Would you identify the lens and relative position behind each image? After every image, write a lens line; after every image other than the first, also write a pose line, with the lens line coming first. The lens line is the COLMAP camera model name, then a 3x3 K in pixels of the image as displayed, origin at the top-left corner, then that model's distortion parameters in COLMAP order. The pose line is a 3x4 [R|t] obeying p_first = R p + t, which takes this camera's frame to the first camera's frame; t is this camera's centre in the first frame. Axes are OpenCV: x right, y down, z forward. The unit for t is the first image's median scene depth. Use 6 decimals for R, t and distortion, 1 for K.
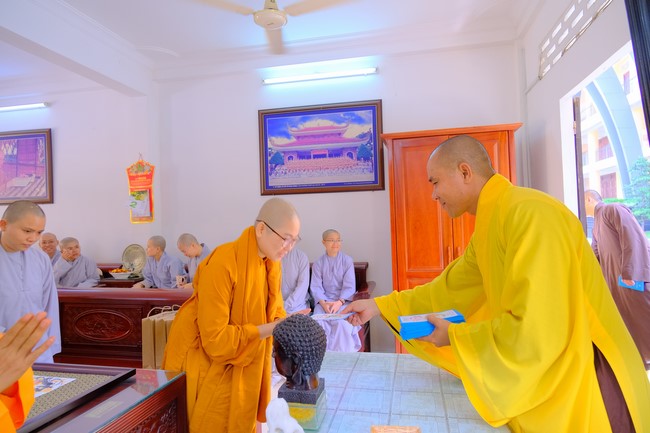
lens RADIAL K [[402.9, 0, 328.8], [0, 402.9, 216.9], [0, 0, 1]] dist [-0.023928, 0.007443]
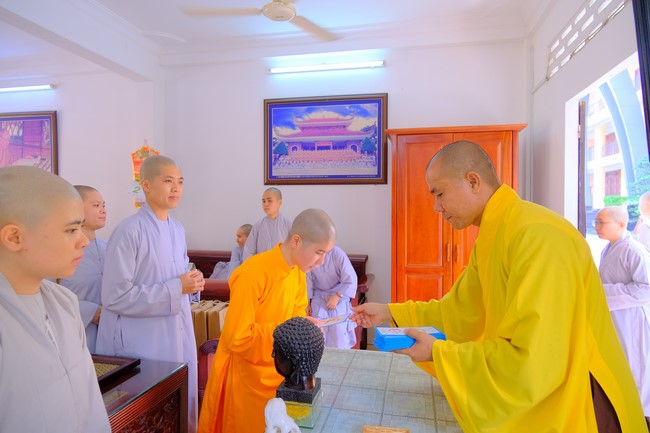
lens RADIAL K [[402.9, 0, 328.9], [0, 402.9, 218.0], [0, 0, 1]] dist [-0.023928, 0.007443]
pose [[0.999399, 0.034463, -0.003680, -0.000131], [-0.034300, 0.998695, 0.037837, -0.015090], [0.004979, -0.037688, 0.999277, -0.008671]]
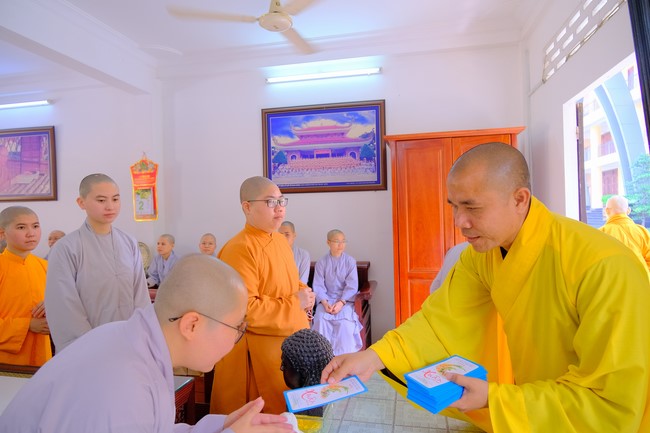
lens RADIAL K [[402.9, 0, 329.2], [0, 402.9, 218.2], [0, 0, 1]] dist [-0.023928, 0.007443]
pose [[0.999976, 0.006884, -0.000893, -0.004488], [-0.006863, 0.999740, 0.021746, -0.017336], [0.001043, -0.021739, 0.999763, -0.007211]]
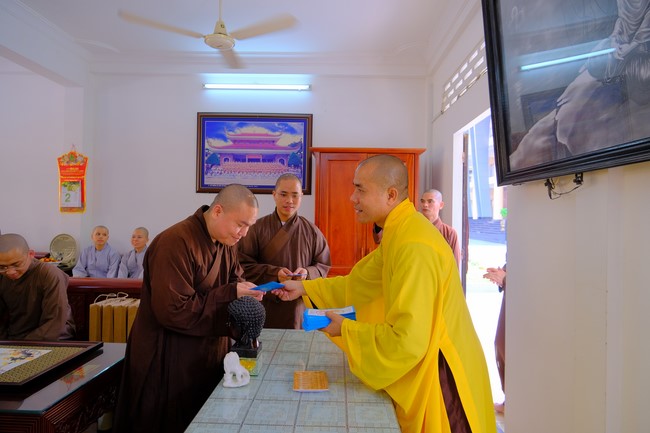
lens RADIAL K [[402.9, 0, 330.7], [0, 402.9, 219.1], [0, 0, 1]] dist [-0.023928, 0.007443]
pose [[0.981022, 0.046851, 0.188153, -0.016482], [-0.050477, 0.998620, 0.014525, -0.017775], [-0.187213, -0.023747, 0.982032, -0.116552]]
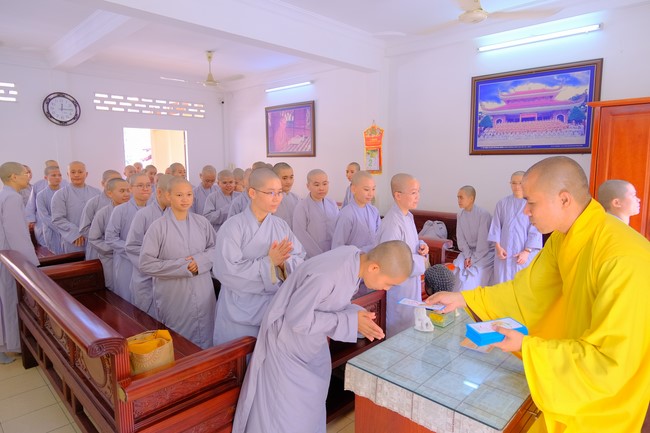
lens RADIAL K [[402.9, 0, 326.1], [0, 402.9, 215.6], [0, 0, 1]] dist [-0.023928, 0.007443]
pose [[0.842745, 0.096767, -0.529545, 0.111103], [-0.011439, 0.986708, 0.162102, -0.066787], [0.538192, -0.130553, 0.832650, -0.188388]]
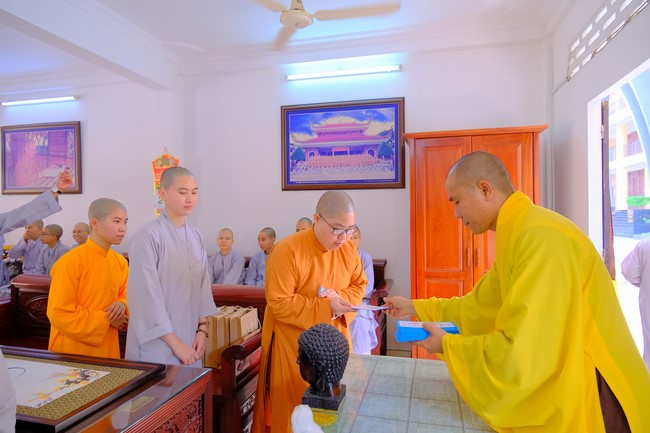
lens RADIAL K [[402.9, 0, 328.8], [0, 402.9, 217.3], [0, 0, 1]] dist [-0.023928, 0.007443]
pose [[0.998791, 0.023361, -0.043256, -0.005458], [-0.022232, 0.999404, 0.026390, -0.016339], [0.043847, -0.025396, 0.998715, -0.009487]]
